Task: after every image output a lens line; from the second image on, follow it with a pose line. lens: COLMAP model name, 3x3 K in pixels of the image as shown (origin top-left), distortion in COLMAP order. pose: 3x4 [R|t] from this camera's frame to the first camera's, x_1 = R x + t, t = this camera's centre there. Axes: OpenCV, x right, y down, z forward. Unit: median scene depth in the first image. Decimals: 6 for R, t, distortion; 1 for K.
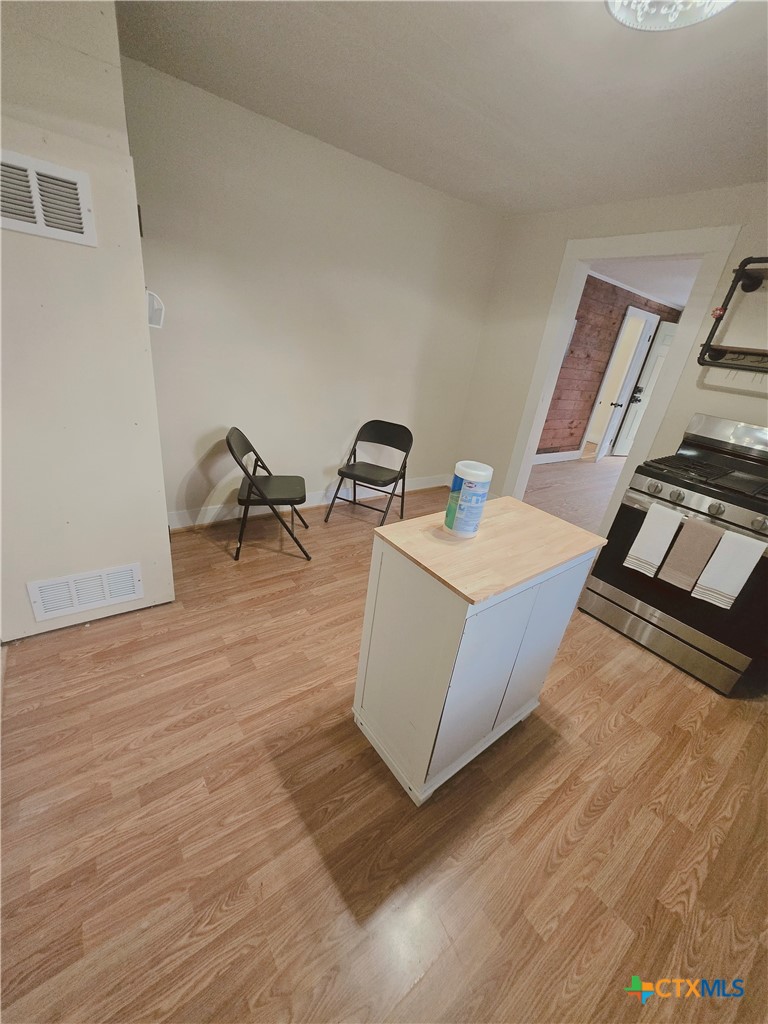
lens RADIAL K [[399.5, 0, 378.9], [0, 399.5, 514.9], [0, 0, 1]] dist [0.001085, 0.000229]
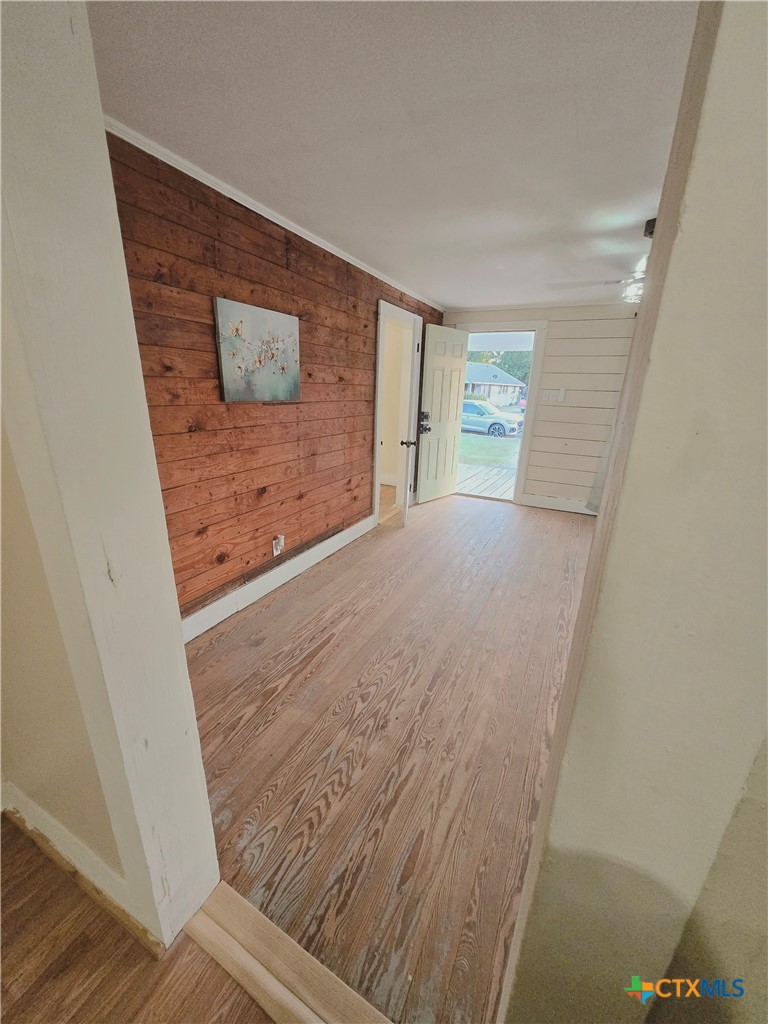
lens RADIAL K [[399.5, 0, 378.9], [0, 399.5, 514.9], [0, 0, 1]] dist [0.001085, 0.000229]
pose [[0.889428, -0.234389, 0.392403, 0.270095], [0.262291, 0.964817, -0.018212, -0.160659], [-0.374328, 0.119122, 0.919613, 0.416240]]
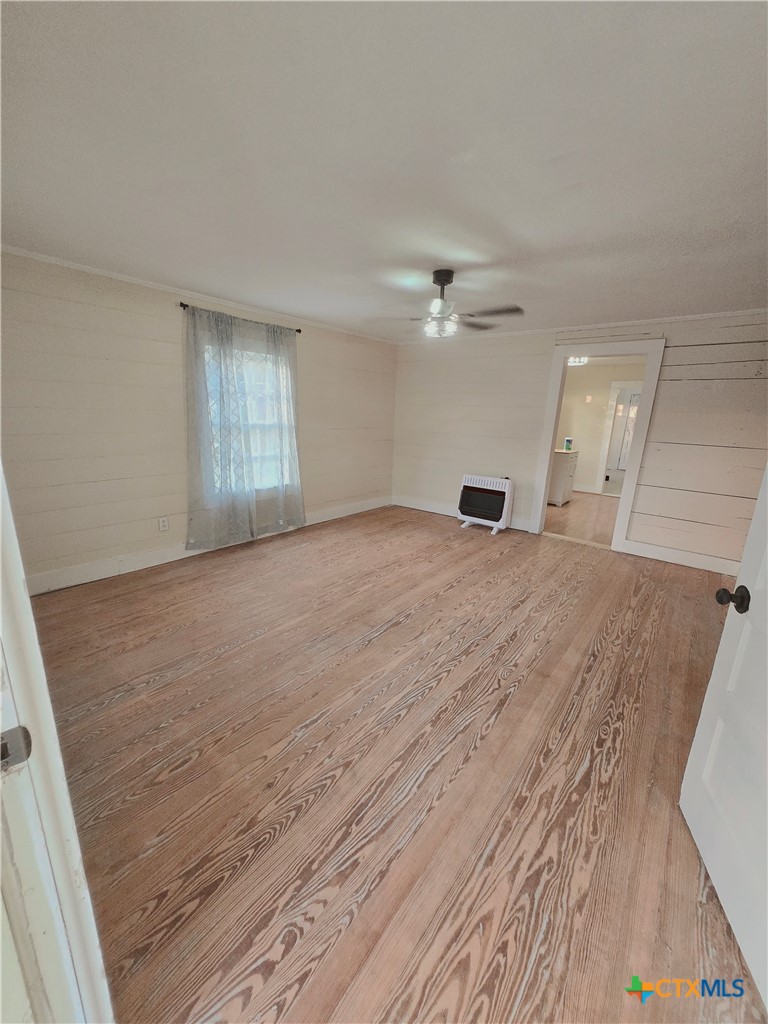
lens RADIAL K [[399.5, 0, 378.9], [0, 399.5, 514.9], [0, 0, 1]] dist [0.001085, 0.000229]
pose [[-0.955073, -0.089493, -0.282534, 0.890801], [-0.245697, 0.772199, 0.585954, -0.398961], [0.165734, 0.629047, -0.759495, 1.139332]]
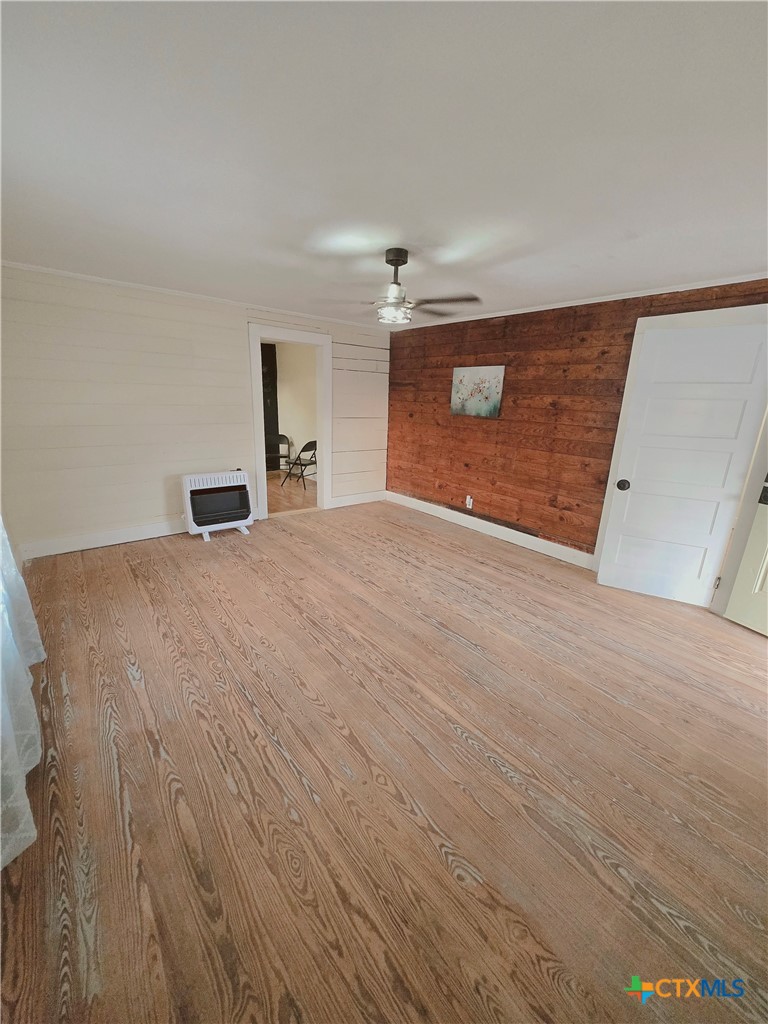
lens RADIAL K [[399.5, 0, 378.9], [0, 399.5, 514.9], [0, 0, 1]] dist [0.001085, 0.000229]
pose [[0.047465, 0.159858, -0.985998, 1.169855], [-0.440073, 0.889494, 0.123027, -0.161904], [0.896706, 0.428072, 0.112569, 0.679734]]
